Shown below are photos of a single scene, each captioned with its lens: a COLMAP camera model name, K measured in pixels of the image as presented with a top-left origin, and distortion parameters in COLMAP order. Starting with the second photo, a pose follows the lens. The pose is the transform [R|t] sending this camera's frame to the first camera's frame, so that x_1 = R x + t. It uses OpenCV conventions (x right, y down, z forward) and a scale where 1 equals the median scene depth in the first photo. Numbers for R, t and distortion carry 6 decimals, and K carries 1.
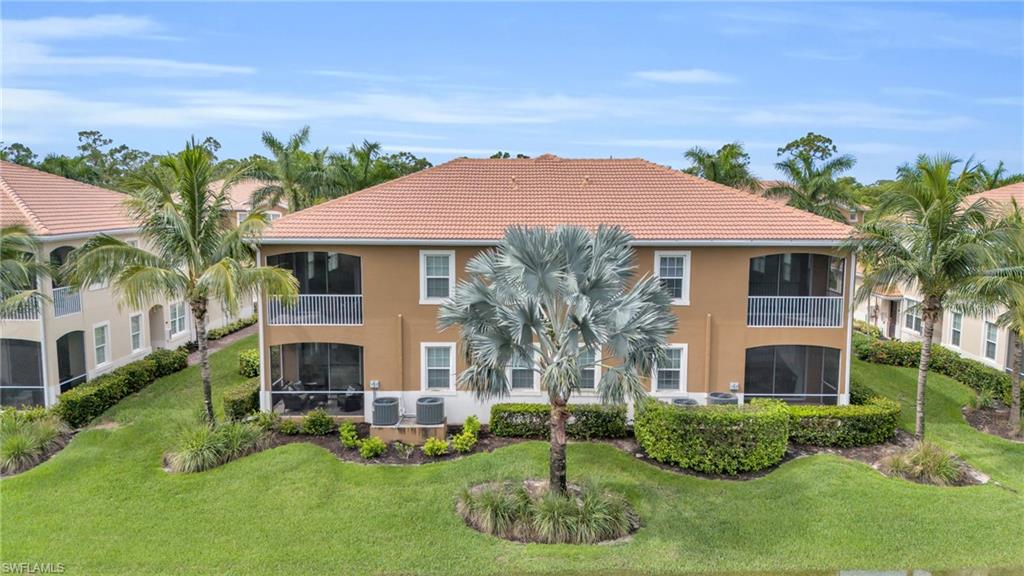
lens RADIAL K [[742.0, 0, 512.5], [0, 742.0, 288.5], [0, 0, 1]] dist [0.029292, -0.011468]
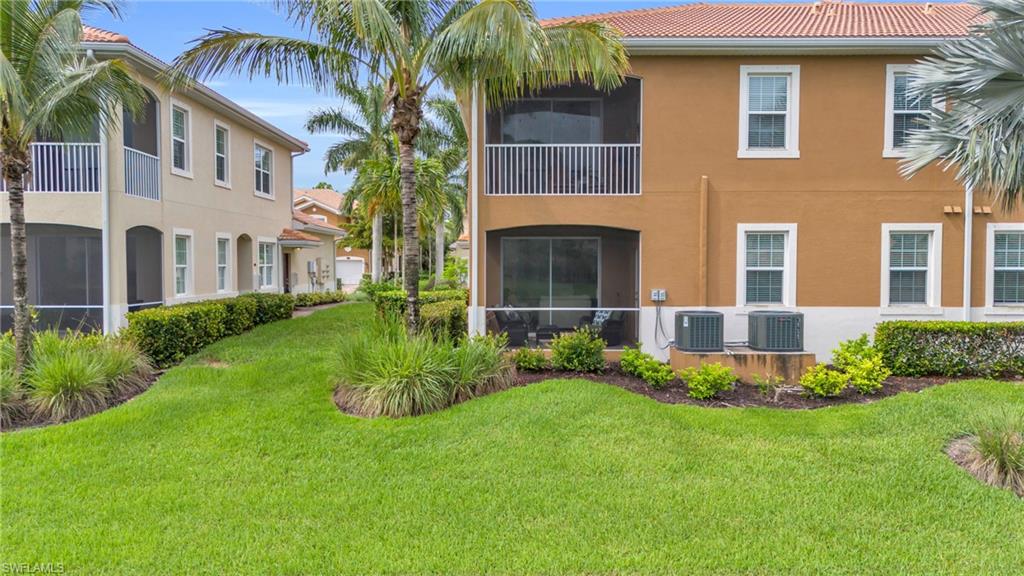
lens RADIAL K [[742.0, 0, 511.5], [0, 742.0, 287.1], [0, 0, 1]] dist [0.029292, -0.011468]
pose [[0.999918, -0.003095, 0.012419, -0.311521], [0.004181, 0.996077, -0.088389, 0.175137], [-0.012097, 0.088434, 0.996009, 0.405643]]
